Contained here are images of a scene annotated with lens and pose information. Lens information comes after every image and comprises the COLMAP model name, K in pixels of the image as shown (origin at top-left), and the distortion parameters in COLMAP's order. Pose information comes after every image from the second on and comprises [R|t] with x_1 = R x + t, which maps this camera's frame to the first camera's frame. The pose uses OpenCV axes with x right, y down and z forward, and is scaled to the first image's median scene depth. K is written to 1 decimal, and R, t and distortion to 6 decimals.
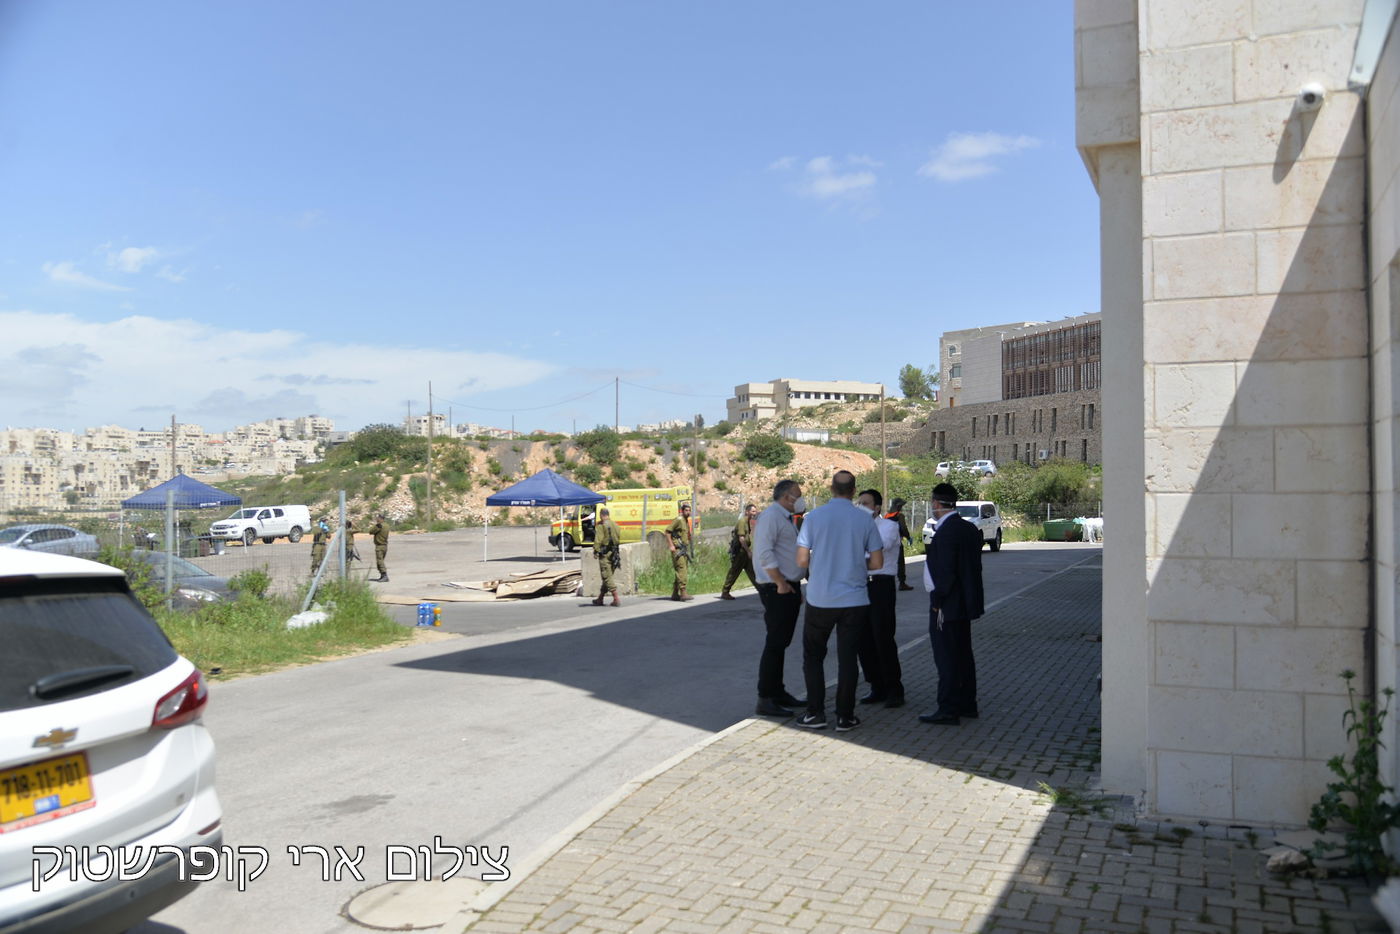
lens RADIAL K [[1101.0, 0, 715.0], [0, 1101.0, 427.2], [0, 0, 1]] dist [0.007331, -0.002521]
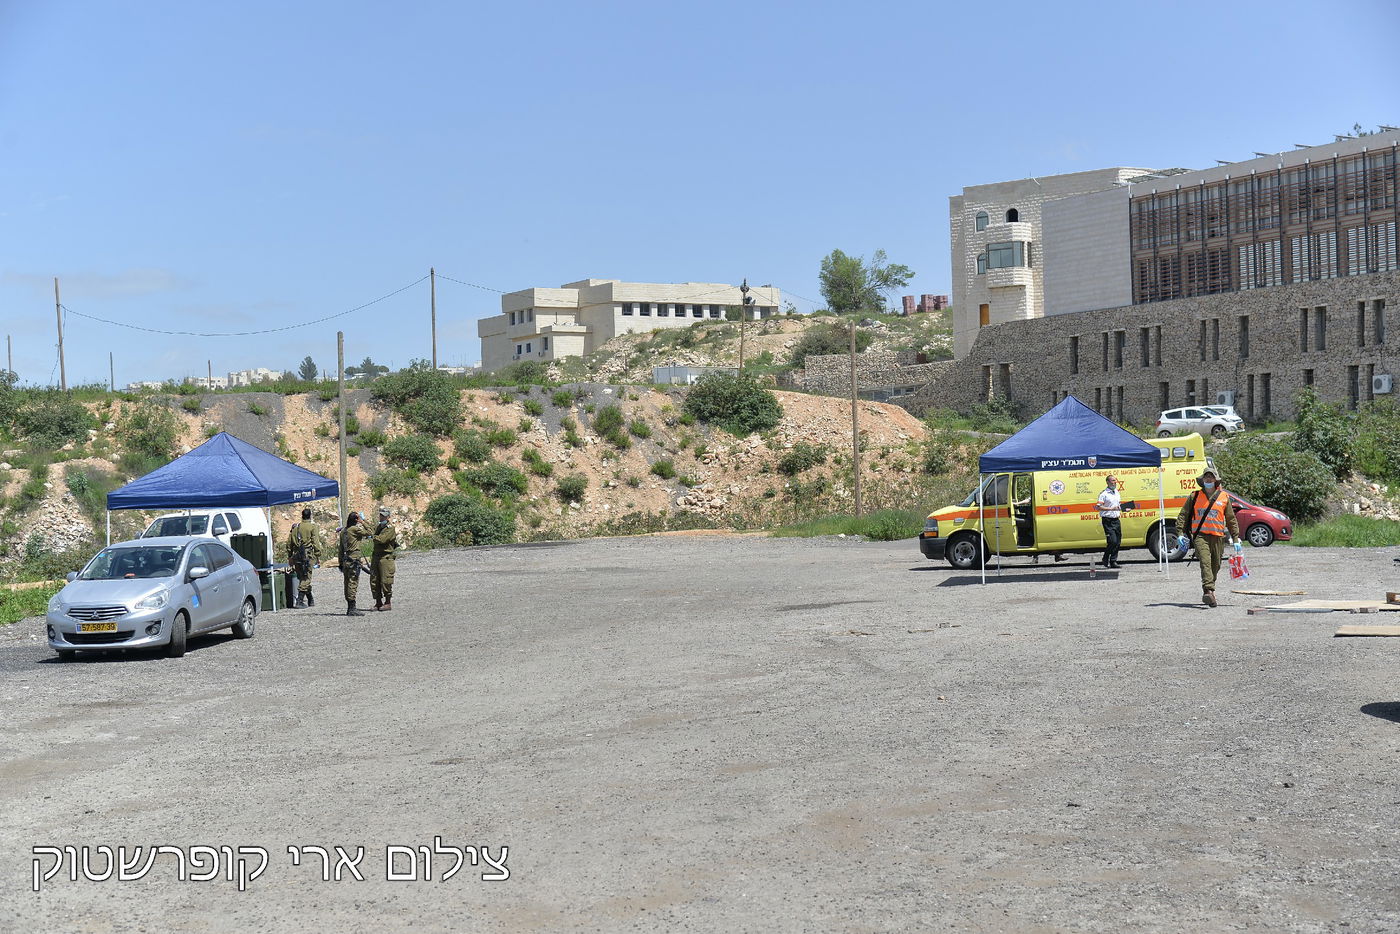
lens RADIAL K [[2017.5, 0, 699.0], [0, 2017.5, 470.4], [0, 0, 1]] dist [0.094574, 0.000000]
pose [[0.976887, -0.026861, 0.212060, -0.179429], [0.017536, 0.998800, 0.045732, 0.008723], [-0.213034, -0.040957, 0.976186, 0.041985]]
